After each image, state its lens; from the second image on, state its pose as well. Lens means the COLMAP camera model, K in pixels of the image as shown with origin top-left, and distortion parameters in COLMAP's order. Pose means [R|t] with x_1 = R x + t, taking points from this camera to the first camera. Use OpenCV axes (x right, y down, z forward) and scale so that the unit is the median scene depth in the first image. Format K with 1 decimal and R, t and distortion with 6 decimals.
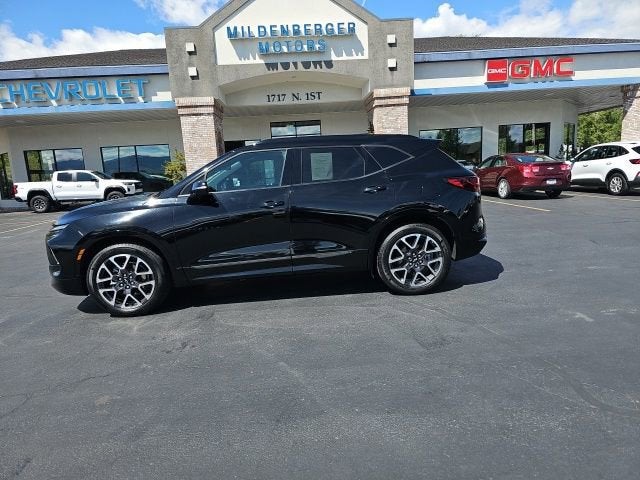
lens RADIAL K [[422.3, 0, 323.8], [0, 422.3, 238.5], [0, 0, 1]] dist [0.060463, -0.049996]
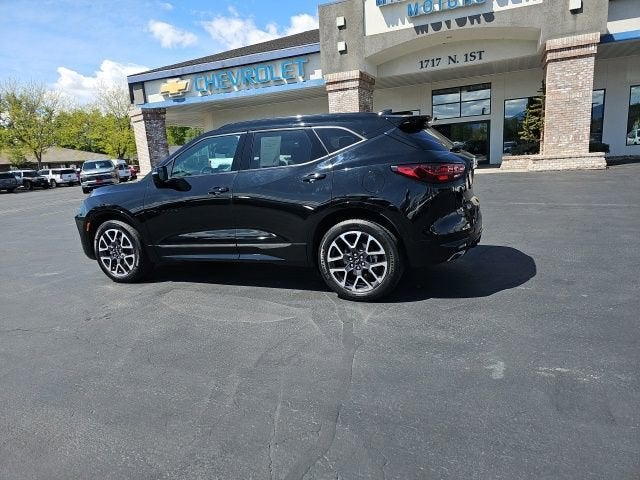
lens RADIAL K [[422.3, 0, 317.8], [0, 422.3, 240.0], [0, 0, 1]] dist [0.060463, -0.049996]
pose [[0.889501, 0.087442, -0.448488, 0.134900], [-0.055741, 0.994953, 0.083433, -0.015273], [0.453520, -0.049215, 0.889886, 0.052226]]
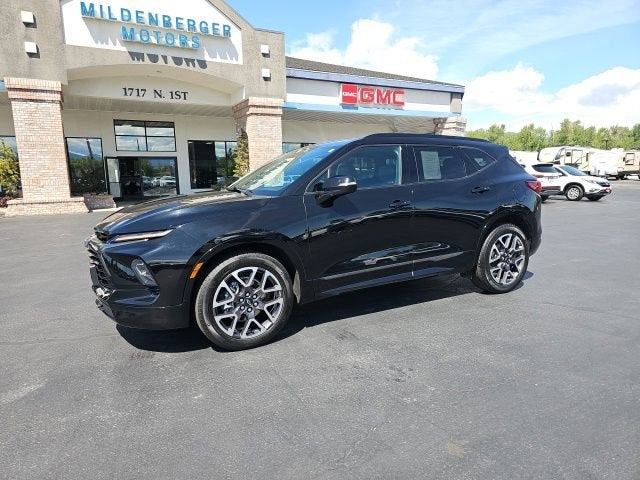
lens RADIAL K [[422.3, 0, 317.5], [0, 422.3, 232.1], [0, 0, 1]] dist [0.060463, -0.049996]
pose [[0.905885, -0.018361, 0.423125, -0.166006], [0.036353, 0.998744, -0.034490, 0.001179], [-0.421960, 0.046626, 0.905415, 0.062172]]
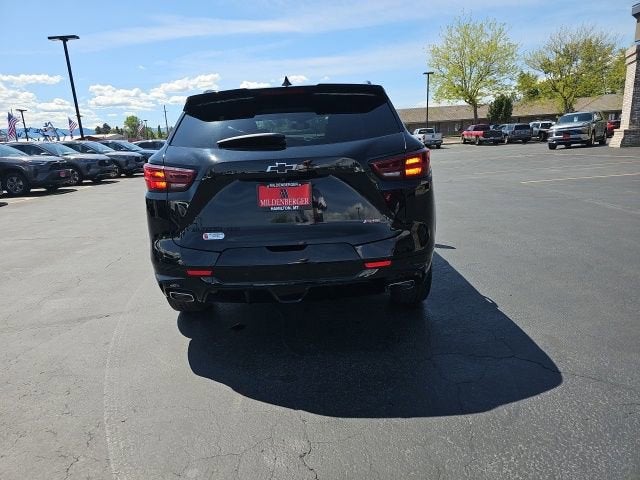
lens RADIAL K [[423.7, 0, 311.7], [0, 423.7, 244.7], [0, 0, 1]] dist [0.029531, -0.013760]
pose [[-0.089400, 0.300612, -0.949547, 0.237606], [-0.099161, 0.945942, 0.308806, -0.063187], [0.991047, 0.121765, -0.054759, 0.327894]]
